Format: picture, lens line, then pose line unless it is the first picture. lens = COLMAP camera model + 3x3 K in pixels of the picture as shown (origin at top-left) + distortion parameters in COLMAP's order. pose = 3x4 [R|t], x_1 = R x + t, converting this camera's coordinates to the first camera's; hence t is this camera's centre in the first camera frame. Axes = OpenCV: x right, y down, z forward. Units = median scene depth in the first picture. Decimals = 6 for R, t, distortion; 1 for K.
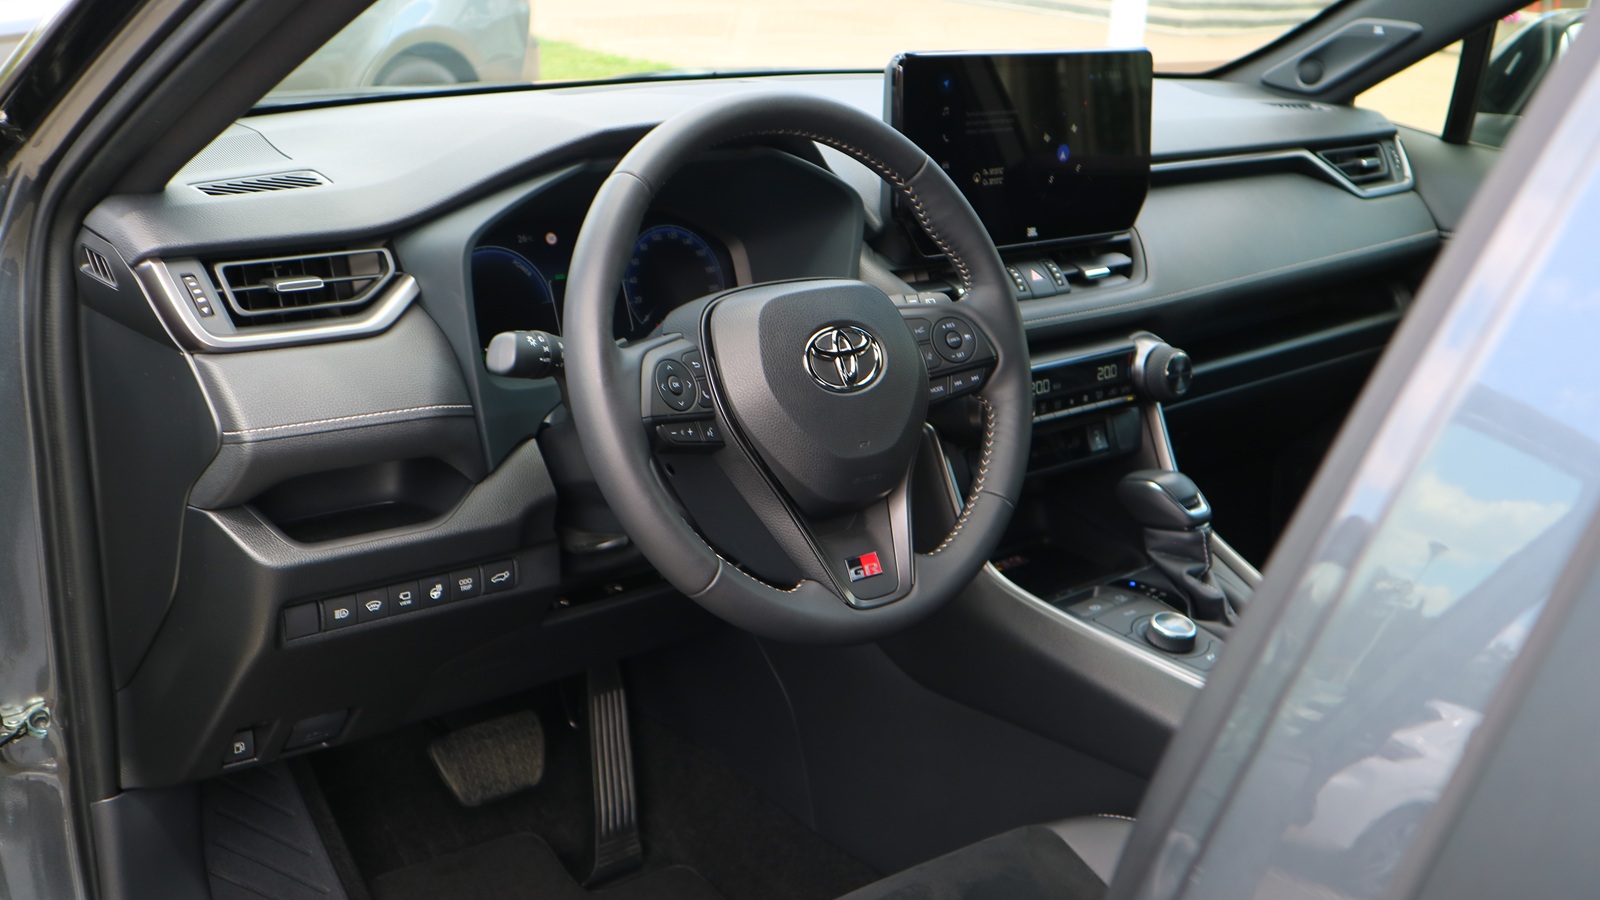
lens RADIAL K [[1726.3, 0, 800.0], [0, 1726.3, 450.0], [0, 0, 1]] dist [0.048386, 0.001466]
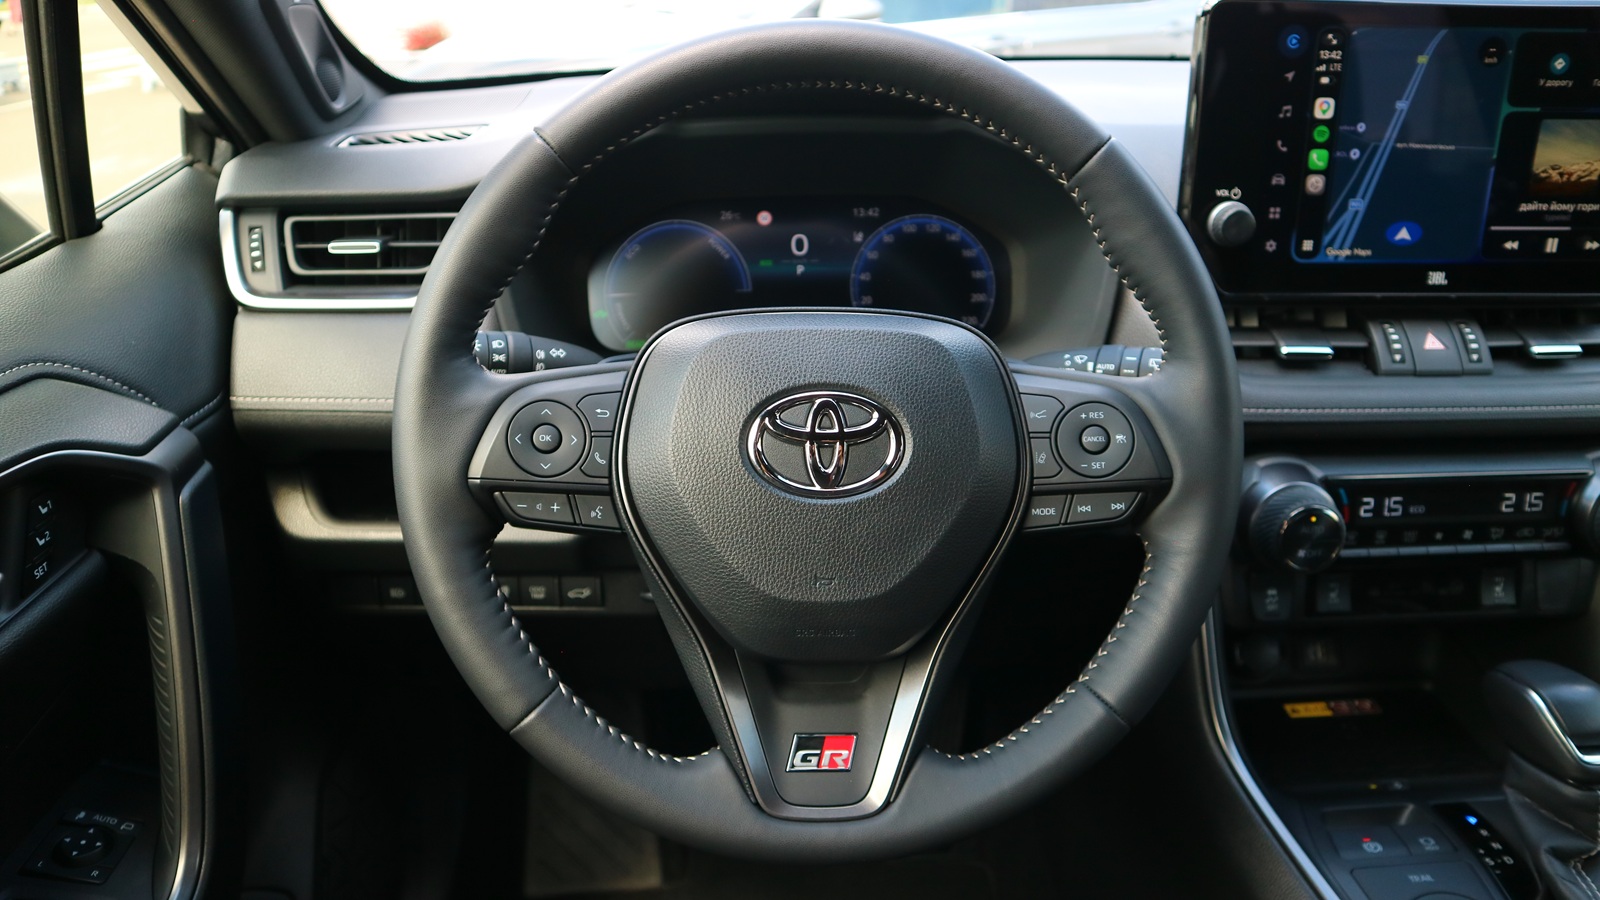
lens RADIAL K [[1129.9, 0, 763.2], [0, 1129.9, 437.0], [0, 0, 1]] dist [-0.115600, 0.062227]
pose [[0.785872, 0.200924, -0.584837, 0.193355], [-0.151423, 0.979476, 0.133031, -0.083655], [0.599564, -0.015988, 0.800167, 0.508509]]
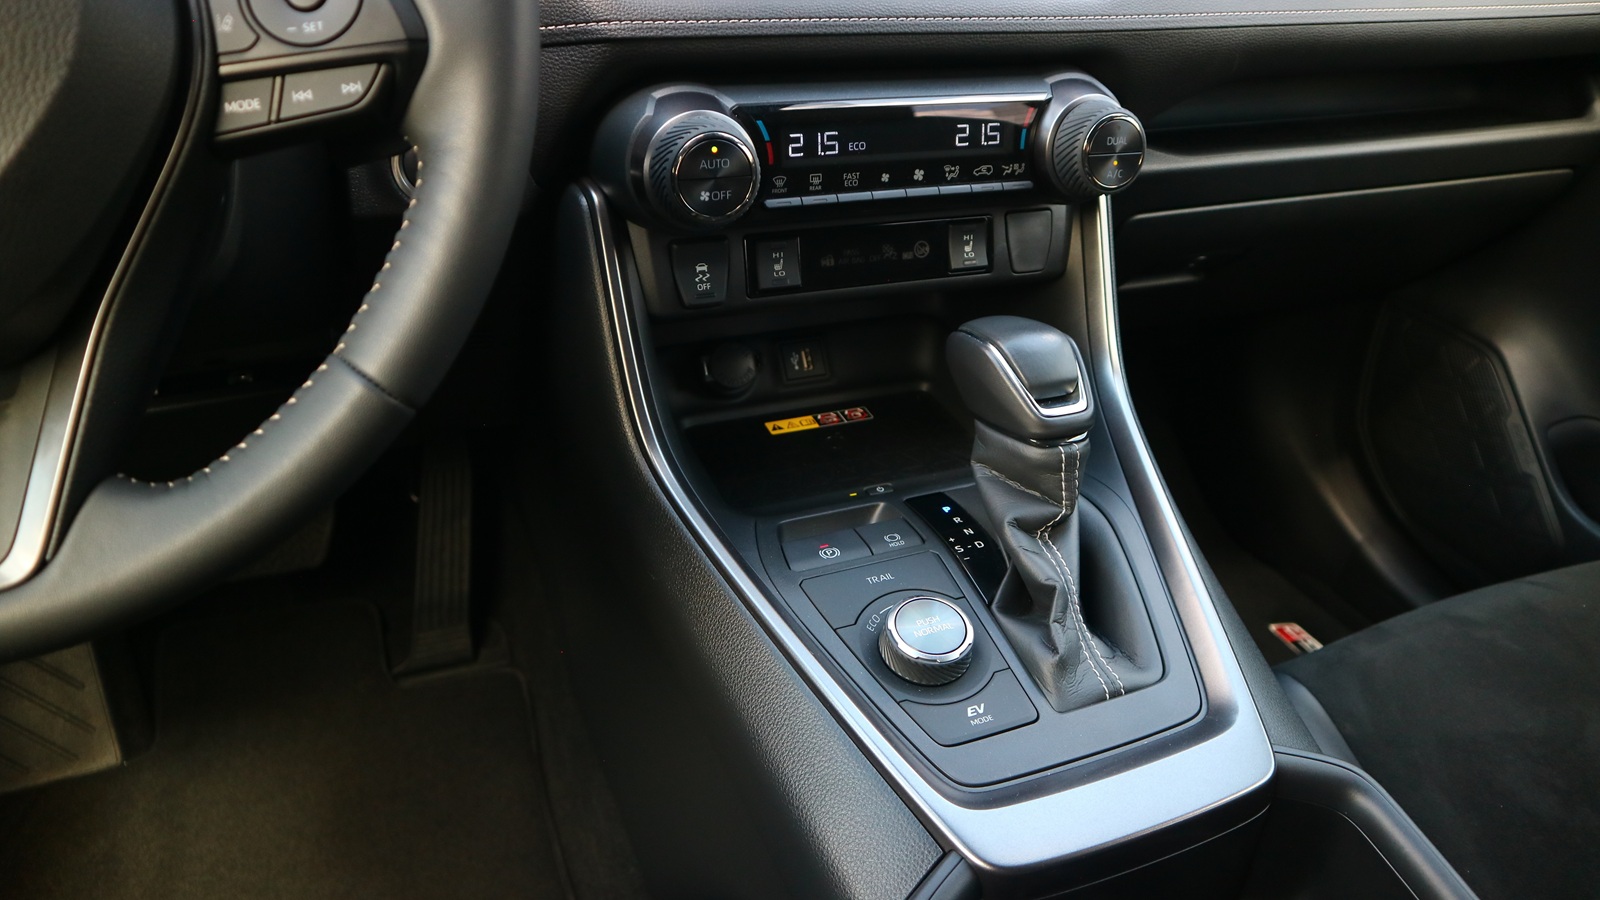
lens RADIAL K [[1142.3, 0, 802.2], [0, 1142.3, 422.7], [0, 0, 1]] dist [-0.108061, 0.004982]
pose [[0.952930, 0.164752, -0.254520, 0.241086], [-0.110607, 0.970527, 0.214110, -0.027237], [0.282294, -0.175880, 0.943067, 0.641242]]
